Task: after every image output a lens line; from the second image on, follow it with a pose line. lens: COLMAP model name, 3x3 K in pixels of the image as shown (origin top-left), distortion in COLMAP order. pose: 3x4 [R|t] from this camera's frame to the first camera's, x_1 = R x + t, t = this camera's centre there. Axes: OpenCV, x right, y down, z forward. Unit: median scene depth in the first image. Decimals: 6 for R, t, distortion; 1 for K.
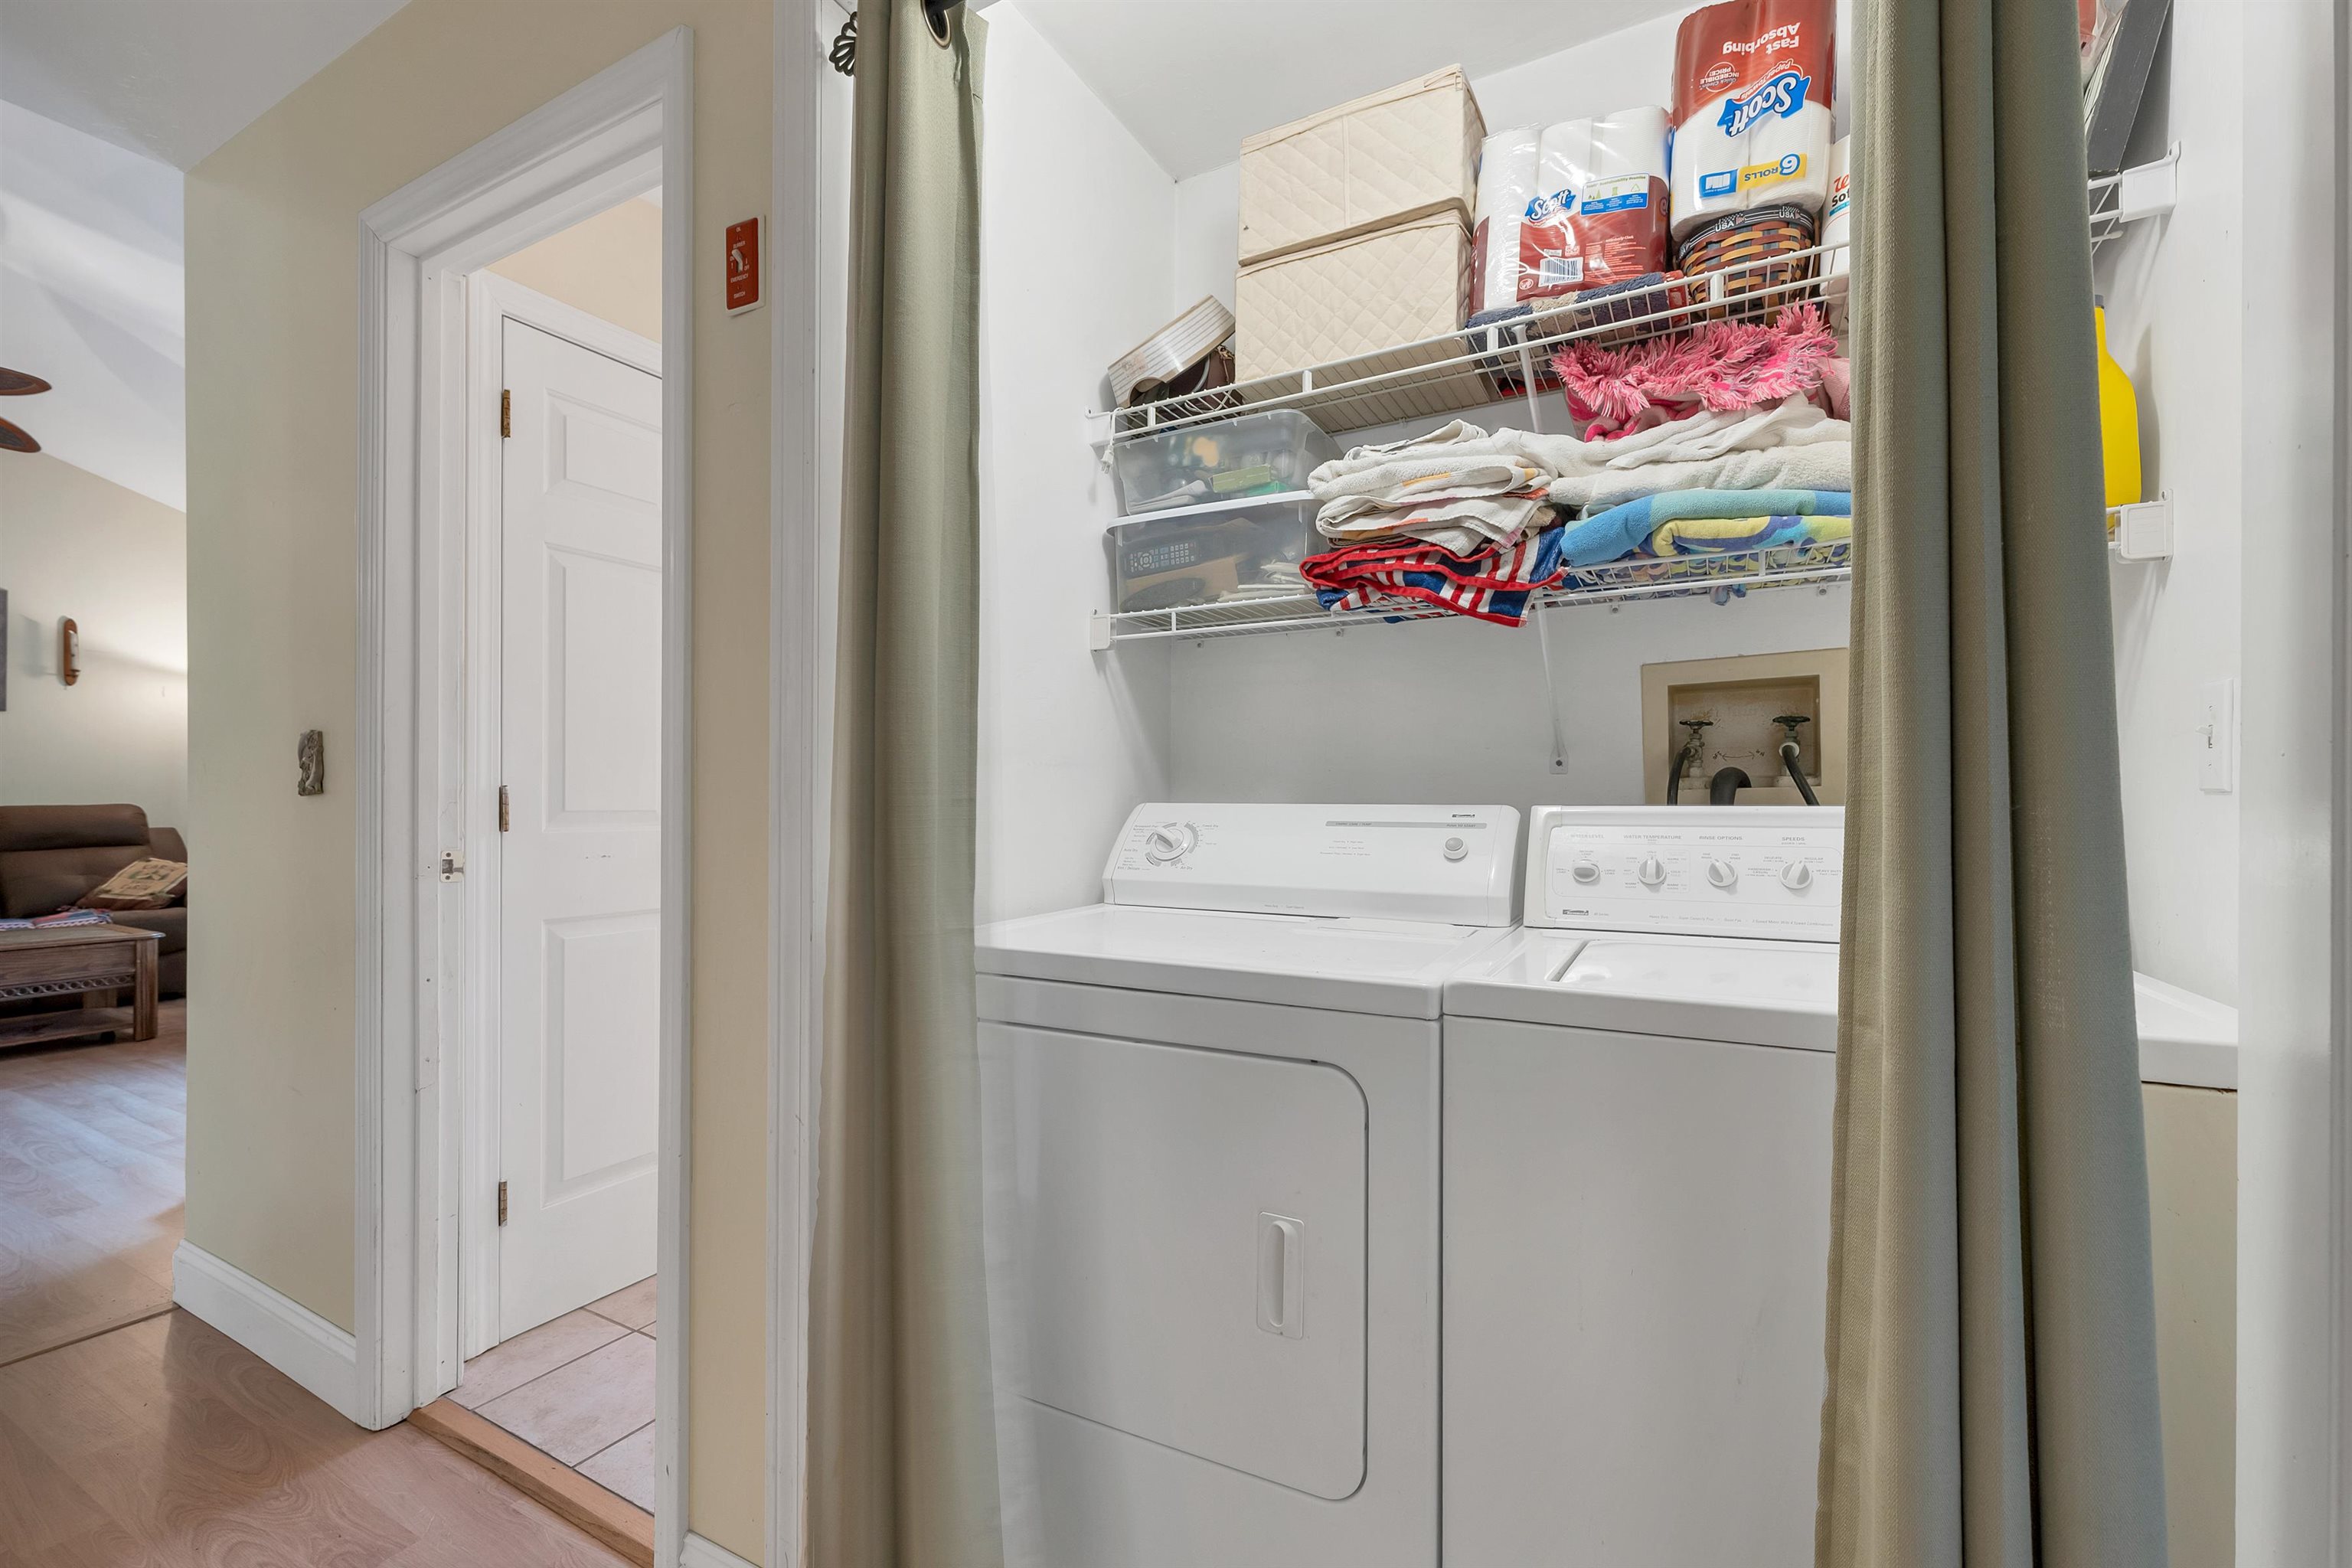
lens RADIAL K [[986.3, 0, 1179.2], [0, 986.3, 784.7], [0, 0, 1]] dist [0.001207, -0.000178]
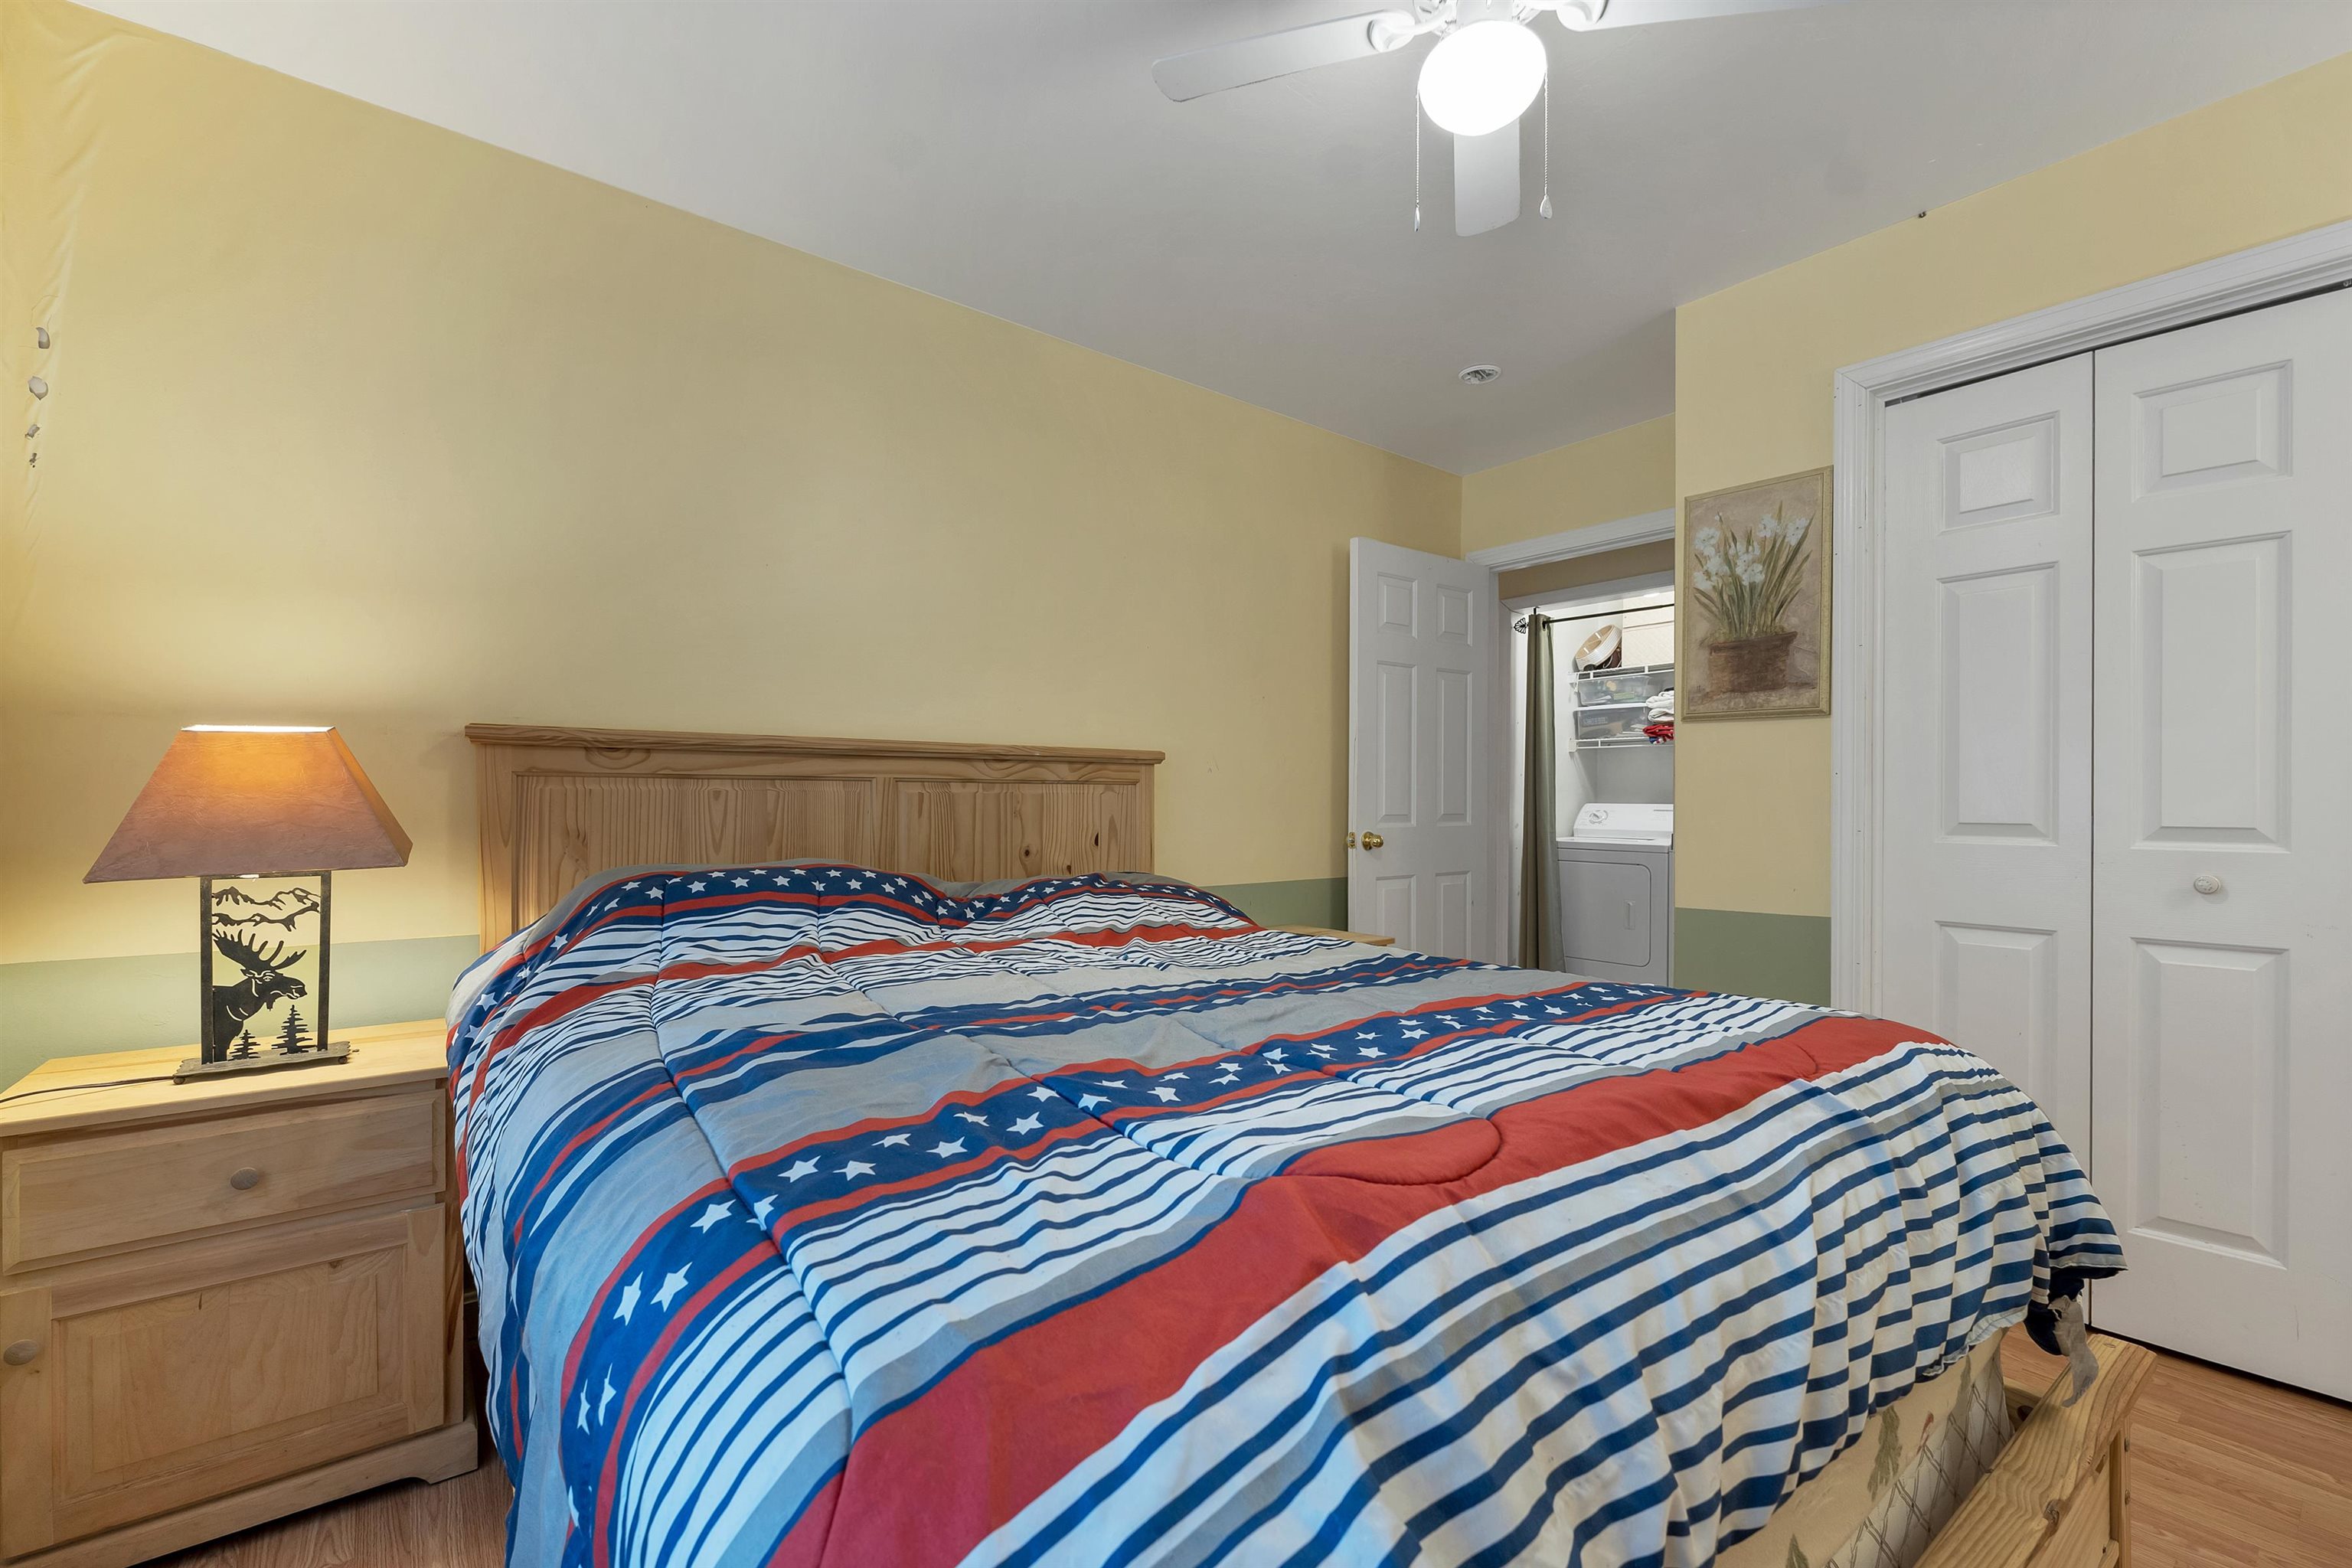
lens RADIAL K [[1020.9, 0, 1158.4], [0, 1020.9, 788.6], [0, 0, 1]] dist [-0.000482, -0.000077]
pose [[0.923272, 0.006763, -0.384088, -0.049824], [-0.009015, 0.999951, -0.004063, -0.002638], [0.384041, 0.007214, 0.923288, -2.390181]]
